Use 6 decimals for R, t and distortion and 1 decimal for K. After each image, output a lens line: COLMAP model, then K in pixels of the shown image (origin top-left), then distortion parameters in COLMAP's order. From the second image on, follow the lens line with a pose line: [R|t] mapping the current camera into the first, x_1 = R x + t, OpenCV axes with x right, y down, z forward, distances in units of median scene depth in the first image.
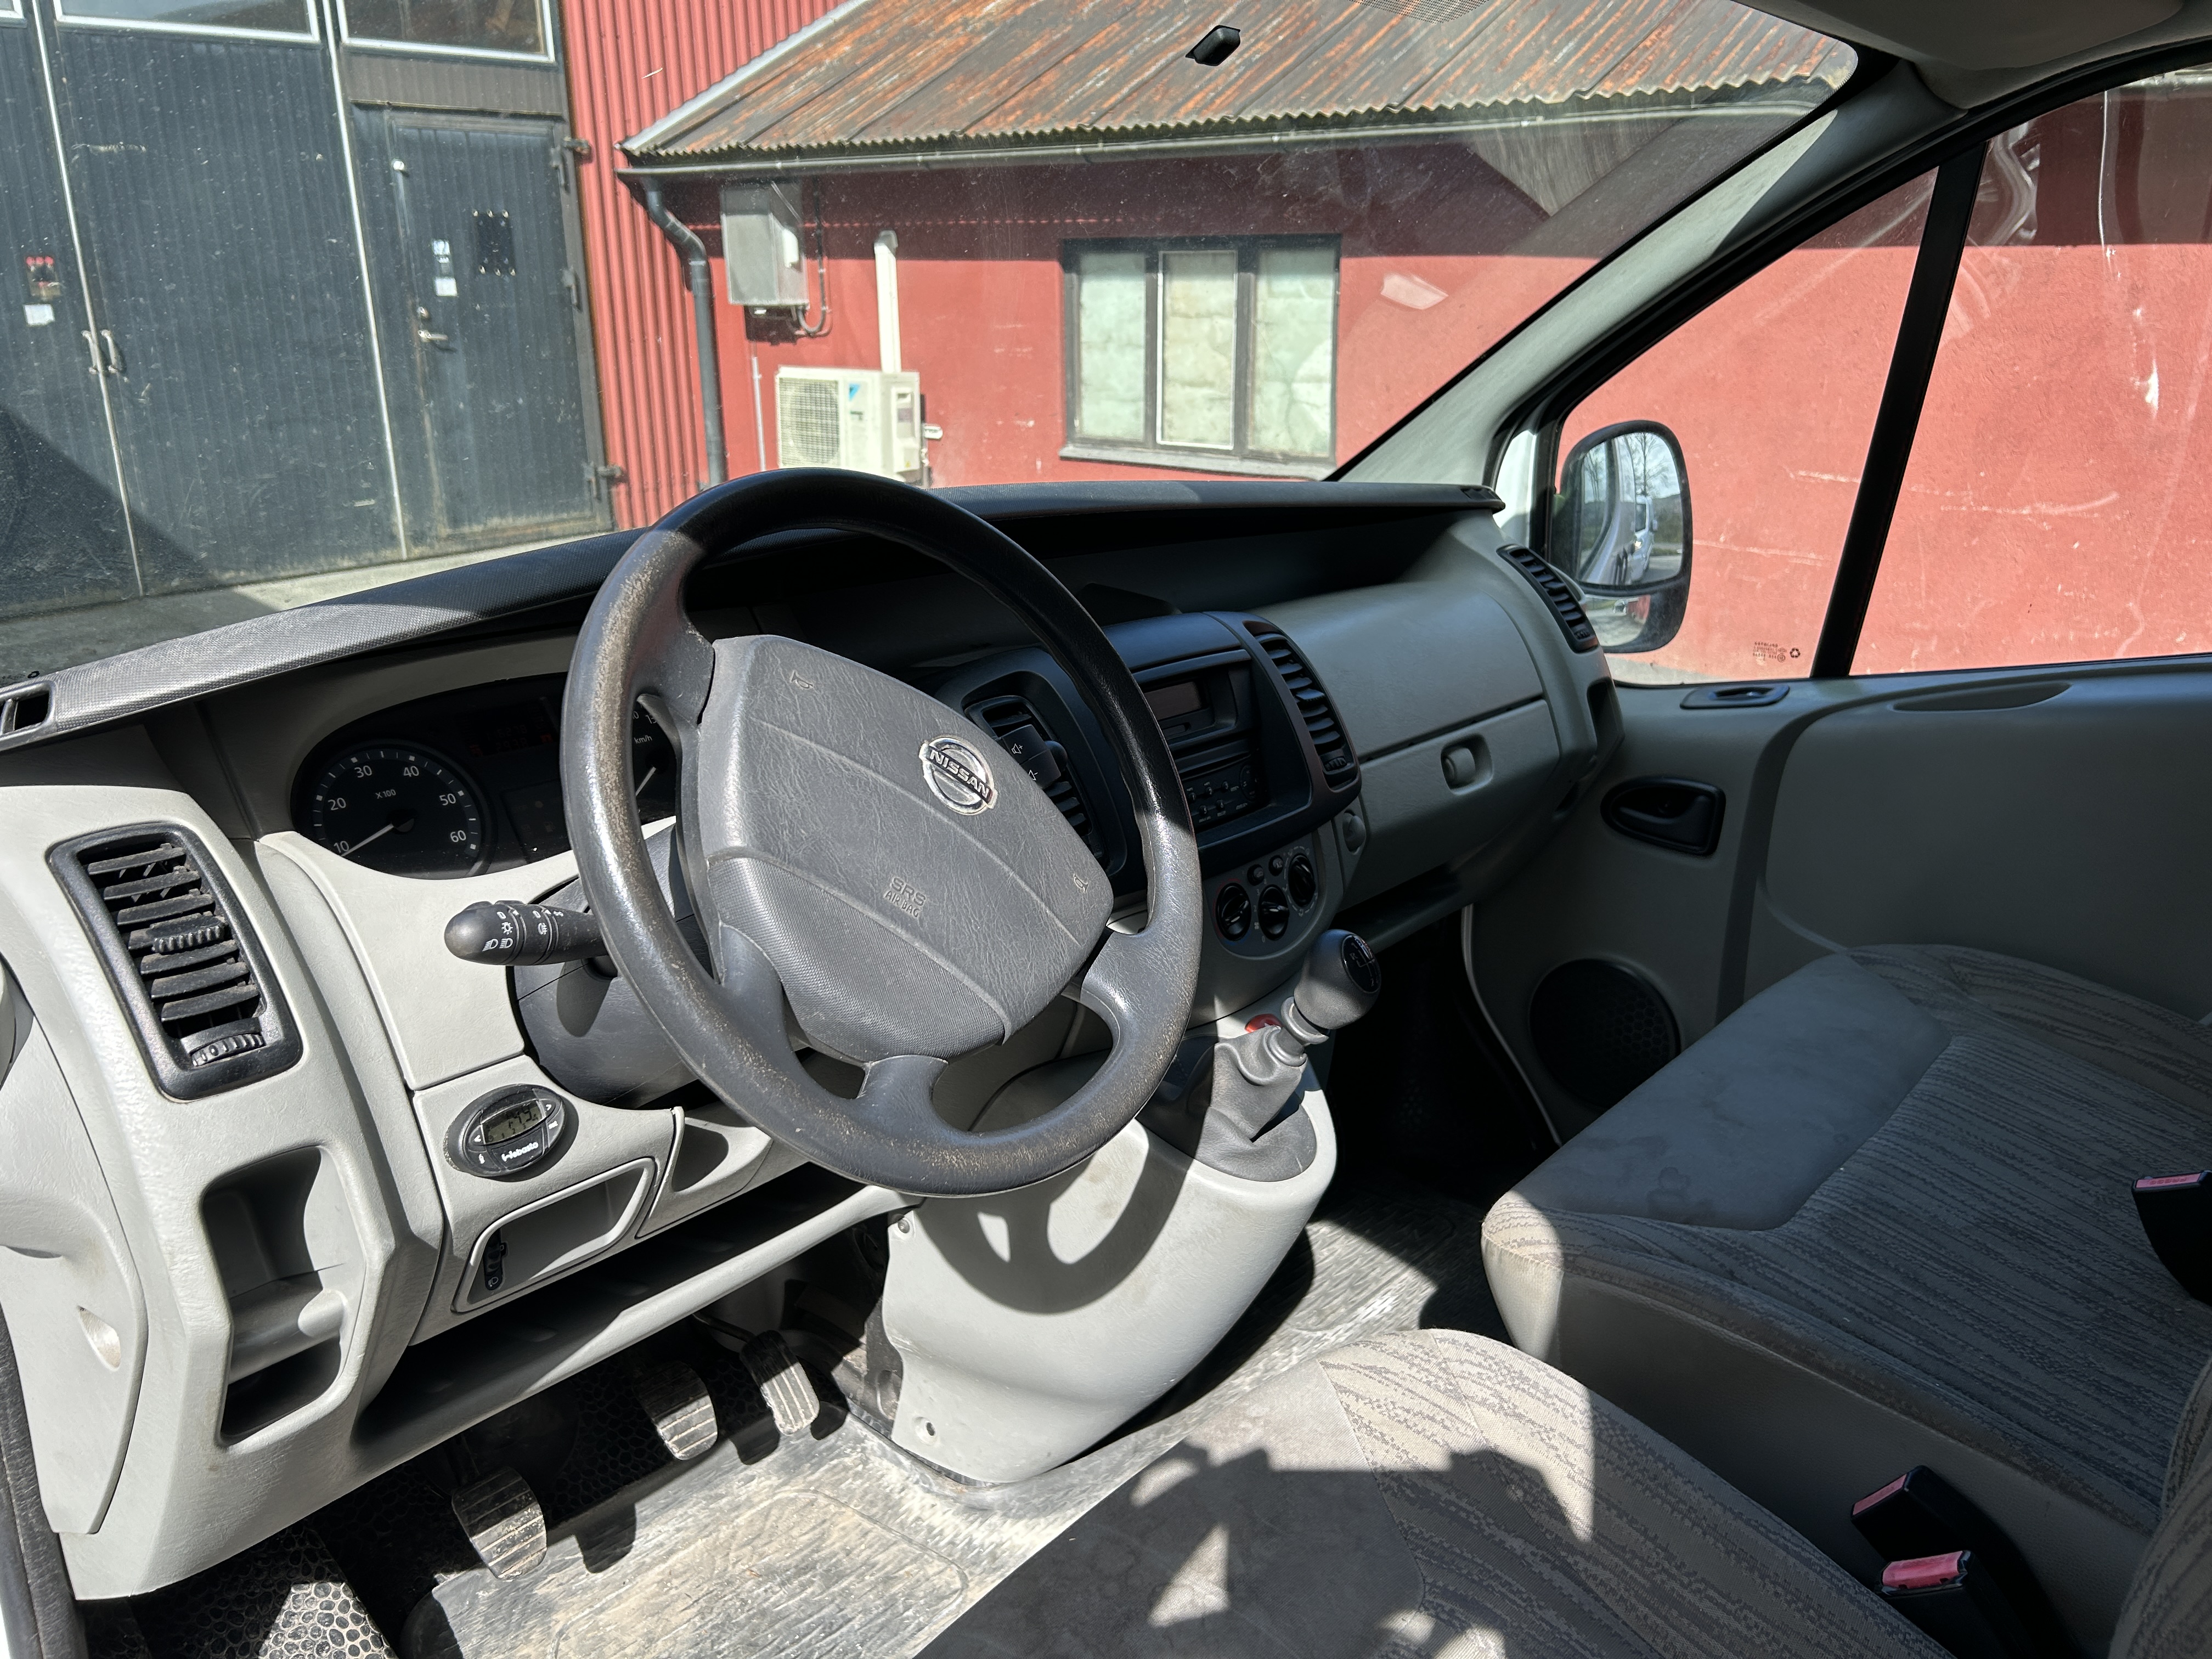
lens RADIAL K [[1684.2, 0, 1106.0], [0, 1684.2, 829.5], [0, 0, 1]] dist [0.041040, -0.067040]
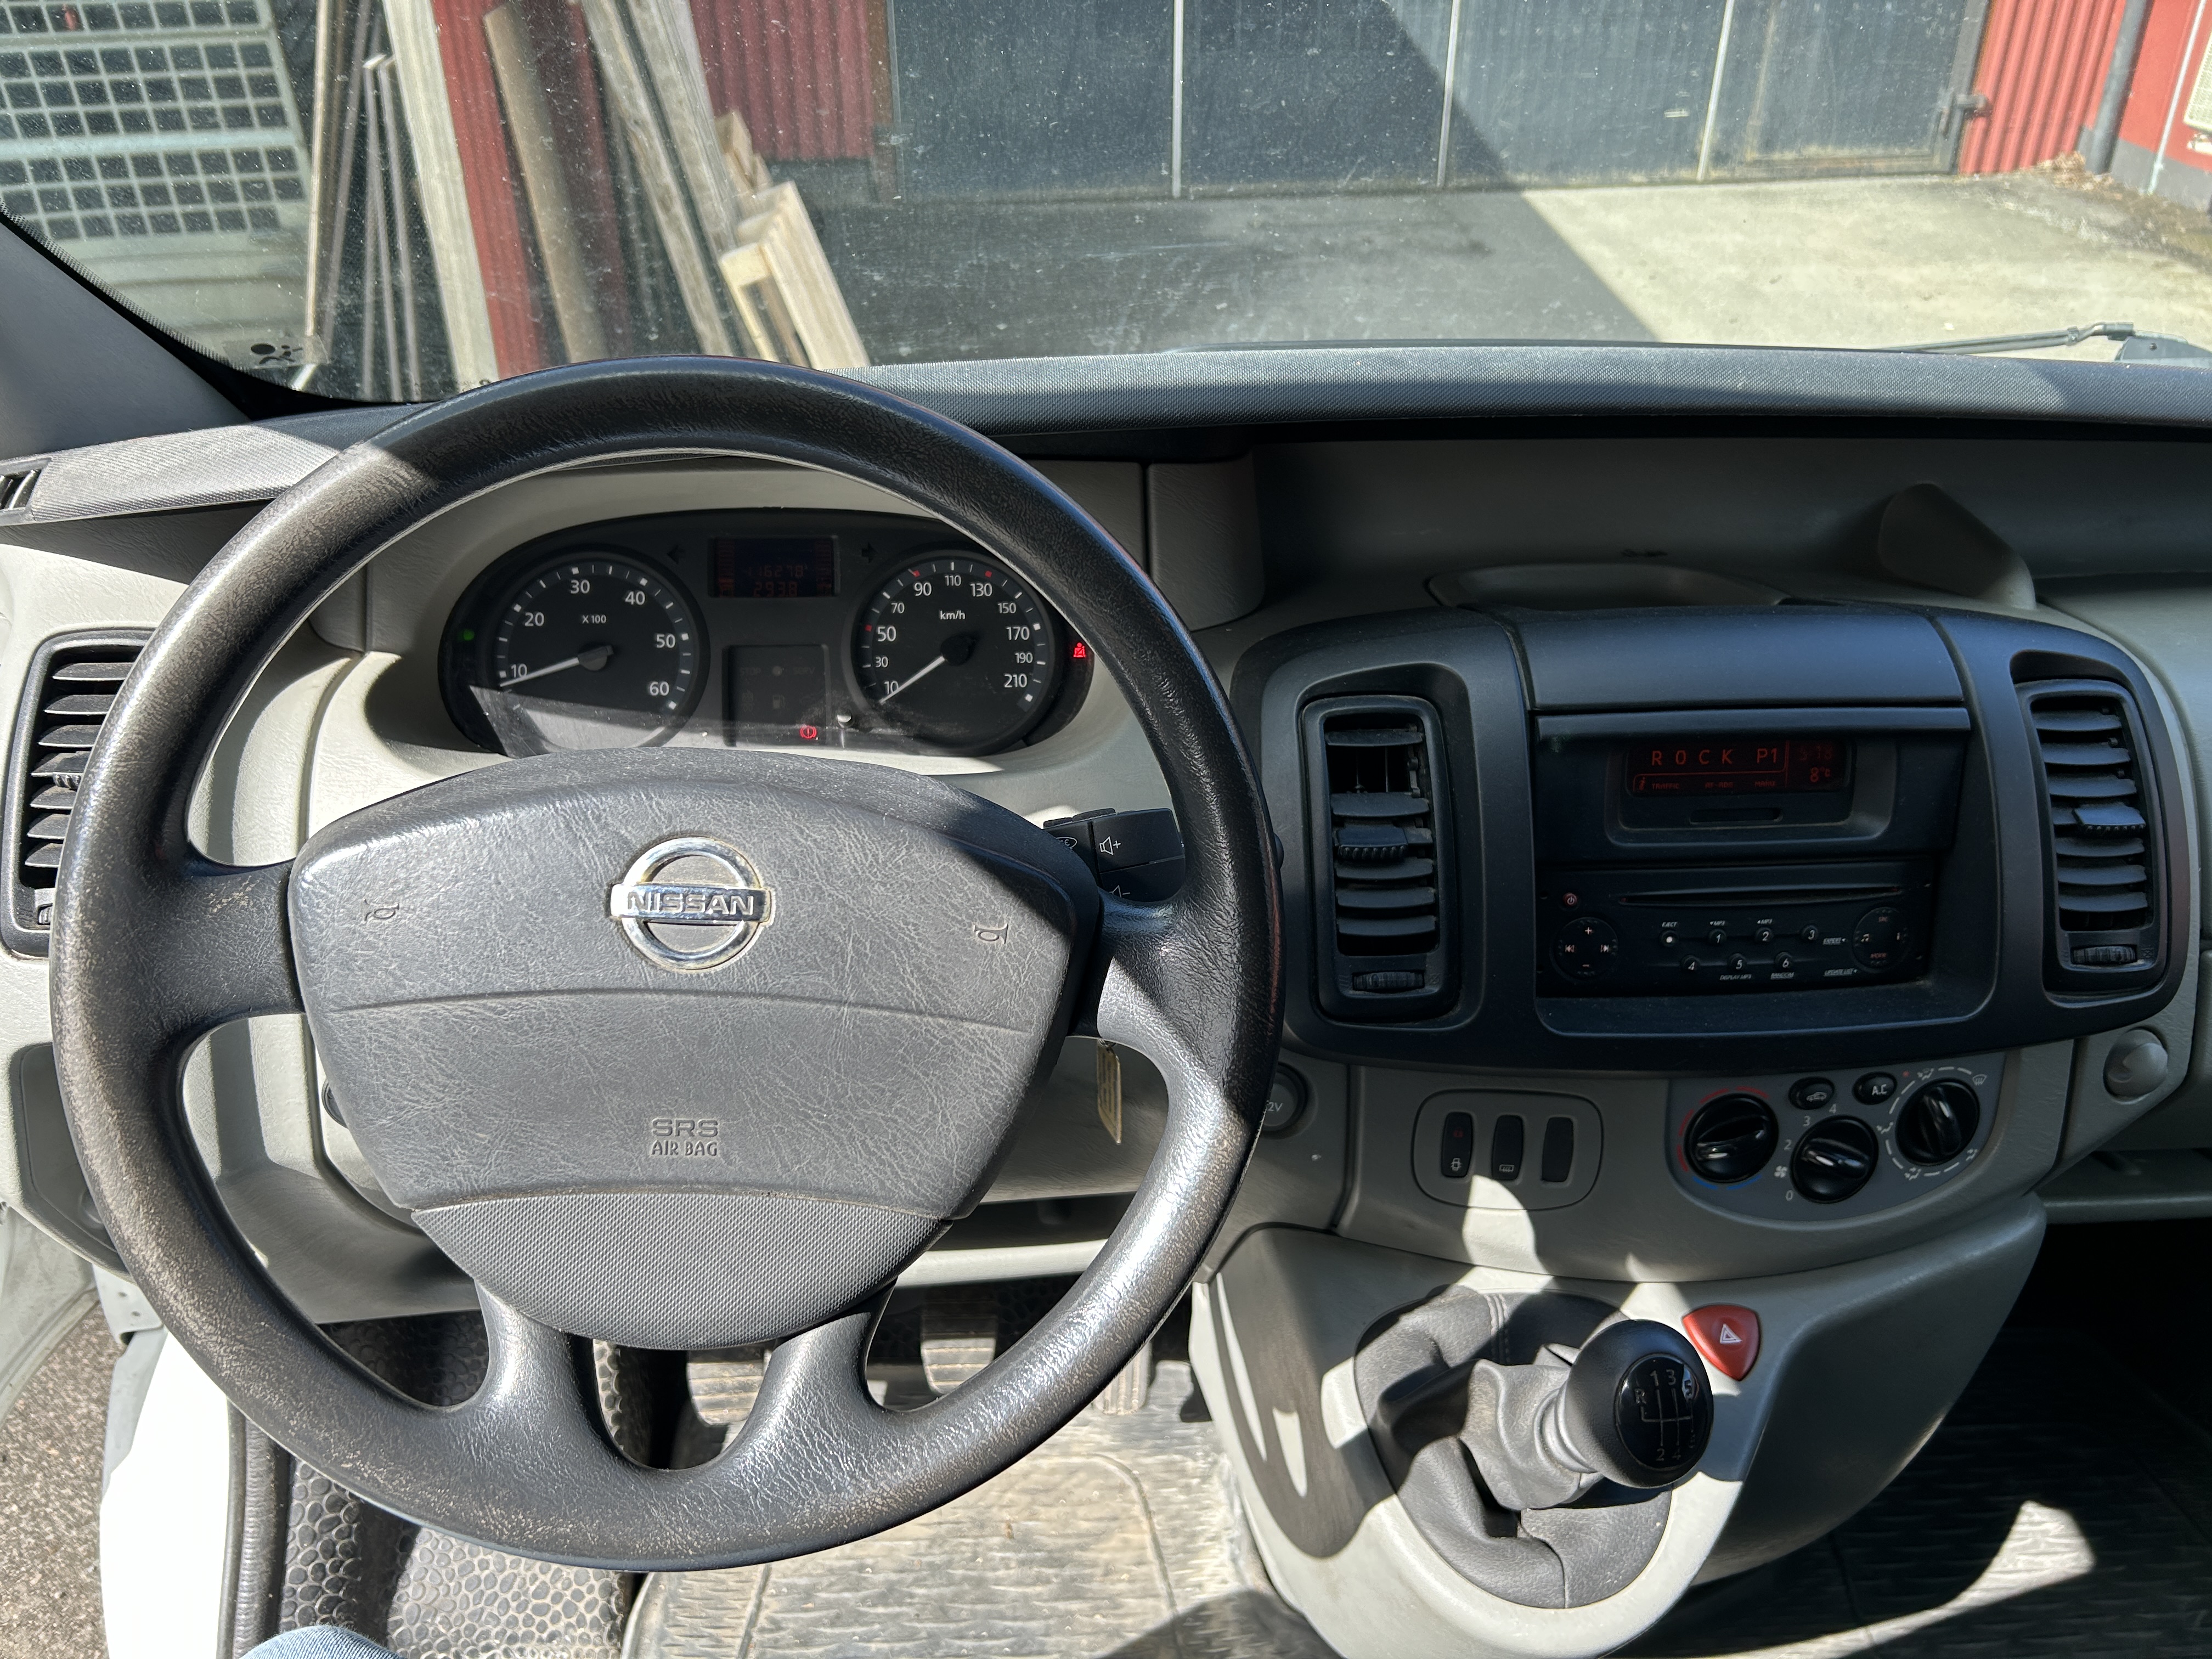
lens RADIAL K [[1684.2, 0, 1106.0], [0, 1684.2, 829.5], [0, 0, 1]] dist [0.041040, -0.067040]
pose [[0.714848, 0.357763, -0.600831, 0.216994], [-0.220643, 0.930720, 0.291680, -0.162133], [0.663557, -0.075938, 0.744262, 0.383025]]
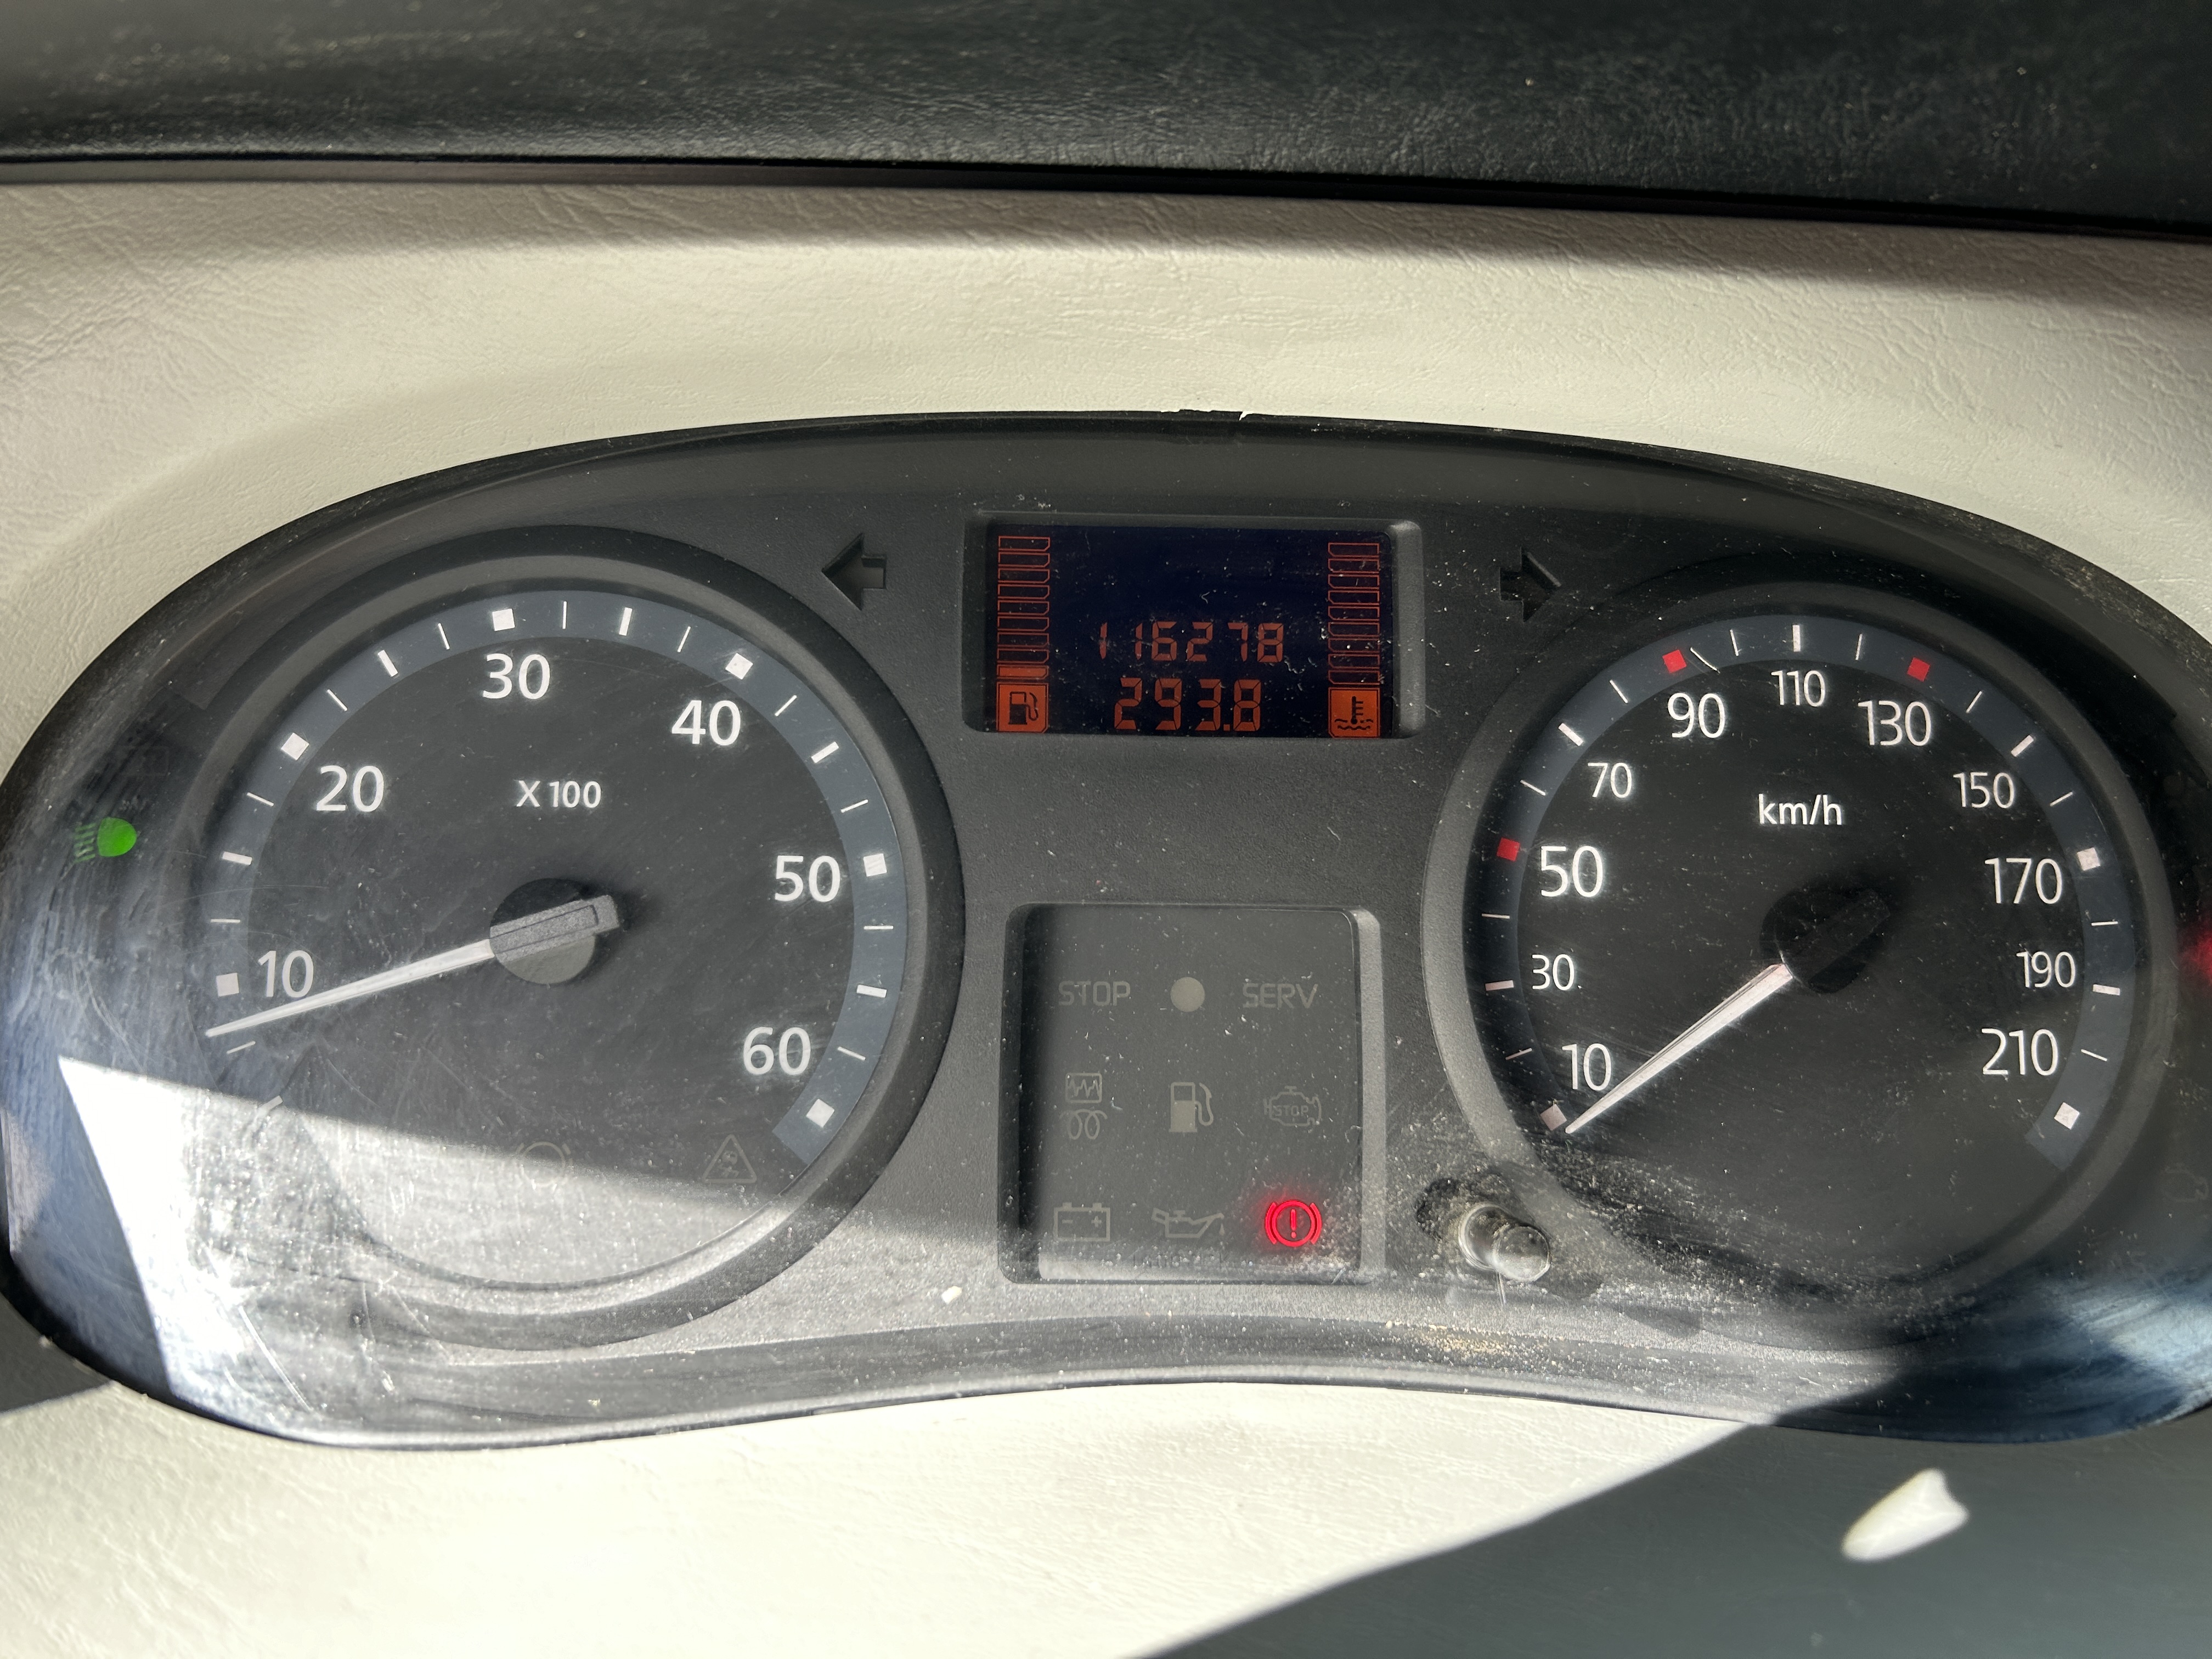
lens RADIAL K [[1806.8, 0, 1065.6], [0, 1806.8, 837.6], [0, 0, 1]] dist [0.075010, -0.176060]
pose [[0.654982, 0.376973, -0.654897, -0.150924], [-0.237619, 0.925459, 0.295065, -0.076977], [0.717312, -0.037646, 0.695735, 0.627355]]
